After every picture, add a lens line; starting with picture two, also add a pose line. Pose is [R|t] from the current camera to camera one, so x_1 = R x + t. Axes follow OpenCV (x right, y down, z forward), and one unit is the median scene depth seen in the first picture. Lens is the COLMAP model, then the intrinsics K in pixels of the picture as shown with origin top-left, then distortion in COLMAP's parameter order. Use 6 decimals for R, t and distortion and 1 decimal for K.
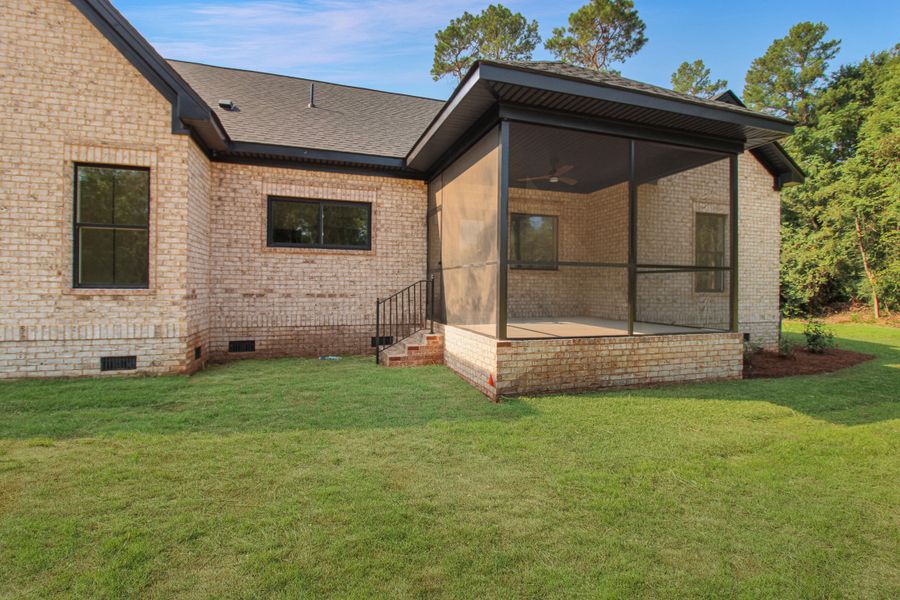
lens RADIAL K [[431.6, 0, 462.5], [0, 431.6, 285.6], [0, 0, 1]] dist [-0.008563, -0.003728]
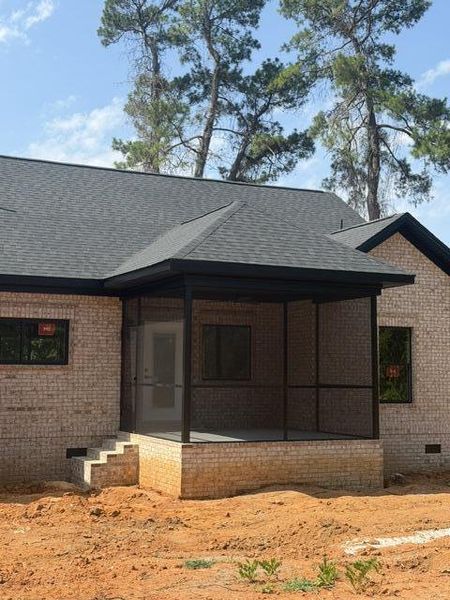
lens RADIAL K [[870.9, 0, 226.9], [0, 870.9, 276.4], [0, 0, 1]] dist [0.108322, 0.000000]
pose [[0.994848, 0.012173, 0.100641, -0.044777], [-0.001313, 0.994229, -0.107274, -0.069423], [-0.101366, 0.106589, 0.989123, -1.210585]]
